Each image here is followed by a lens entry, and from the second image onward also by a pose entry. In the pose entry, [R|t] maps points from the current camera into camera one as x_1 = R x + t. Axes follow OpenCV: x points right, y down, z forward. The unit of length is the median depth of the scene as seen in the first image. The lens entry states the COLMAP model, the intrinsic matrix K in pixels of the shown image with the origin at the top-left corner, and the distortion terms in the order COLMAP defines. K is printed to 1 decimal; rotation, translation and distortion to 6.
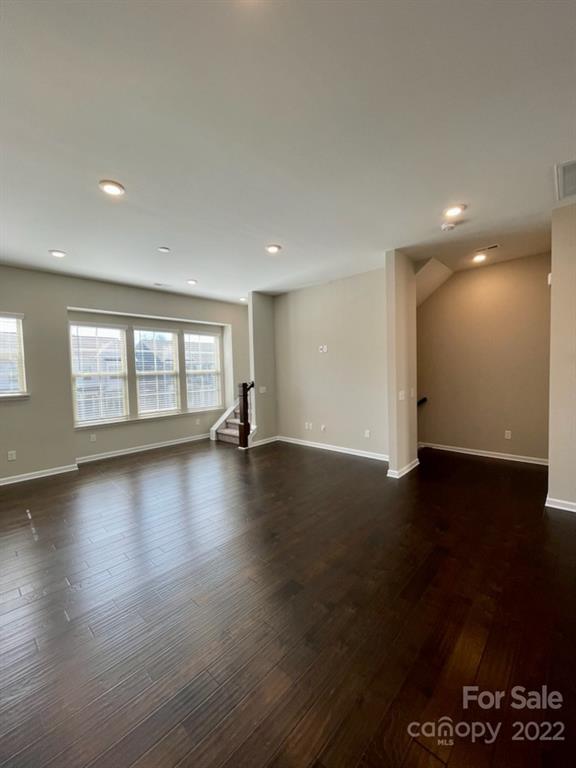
lens RADIAL K [[311.6, 0, 291.2], [0, 311.6, 383.0], [0, 0, 1]] dist [-0.004794, 0.000313]
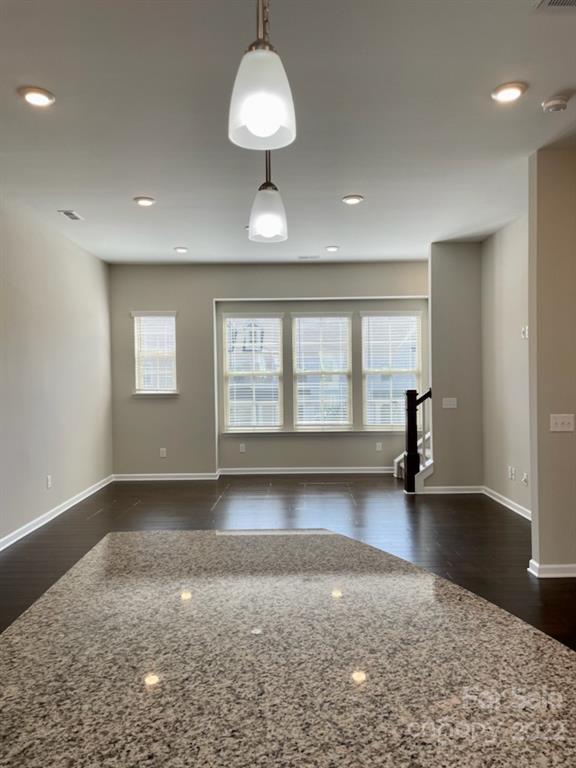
lens RADIAL K [[585.1, 0, 291.7], [0, 585.1, 385.0], [0, 0, 1]] dist [0.057867, -0.056851]
pose [[0.672490, 0.030643, -0.739472, 0.563937], [-0.033776, 0.999372, 0.010697, -0.015250], [0.739335, 0.017783, 0.673103, 0.013987]]
